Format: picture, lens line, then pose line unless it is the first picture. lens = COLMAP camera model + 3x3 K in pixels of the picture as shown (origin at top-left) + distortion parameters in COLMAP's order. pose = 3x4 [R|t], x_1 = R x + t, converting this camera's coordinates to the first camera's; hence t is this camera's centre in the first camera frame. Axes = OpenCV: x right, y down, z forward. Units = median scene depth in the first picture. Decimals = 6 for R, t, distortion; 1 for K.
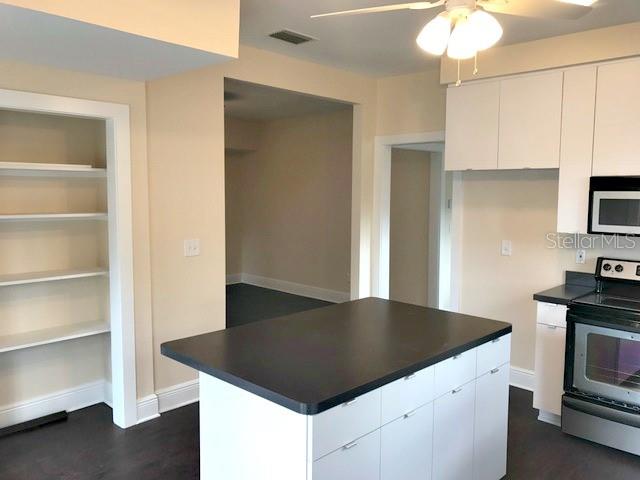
lens RADIAL K [[526.6, 0, 320.0], [0, 526.6, 240.0], [0, 0, 1]] dist [0.067252, -0.100785]
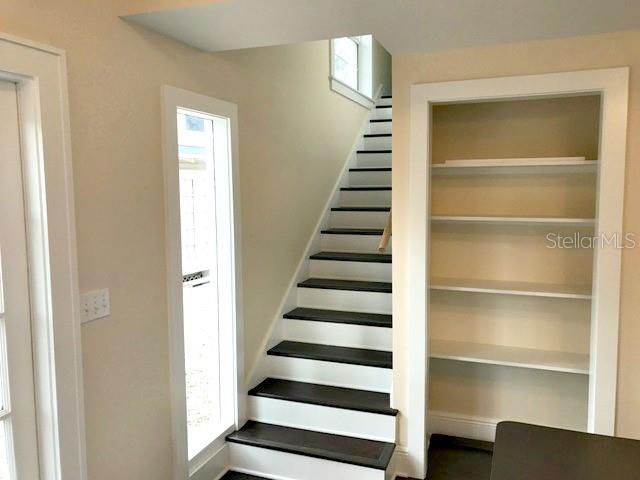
lens RADIAL K [[526.6, 0, 320.0], [0, 526.6, 240.0], [0, 0, 1]] dist [0.067252, -0.100785]
pose [[0.400806, 0.075456, -0.913050, 0.133008], [-0.078800, 0.995749, 0.047700, -0.025818], [0.912768, 0.052830, 0.405048, 0.338419]]
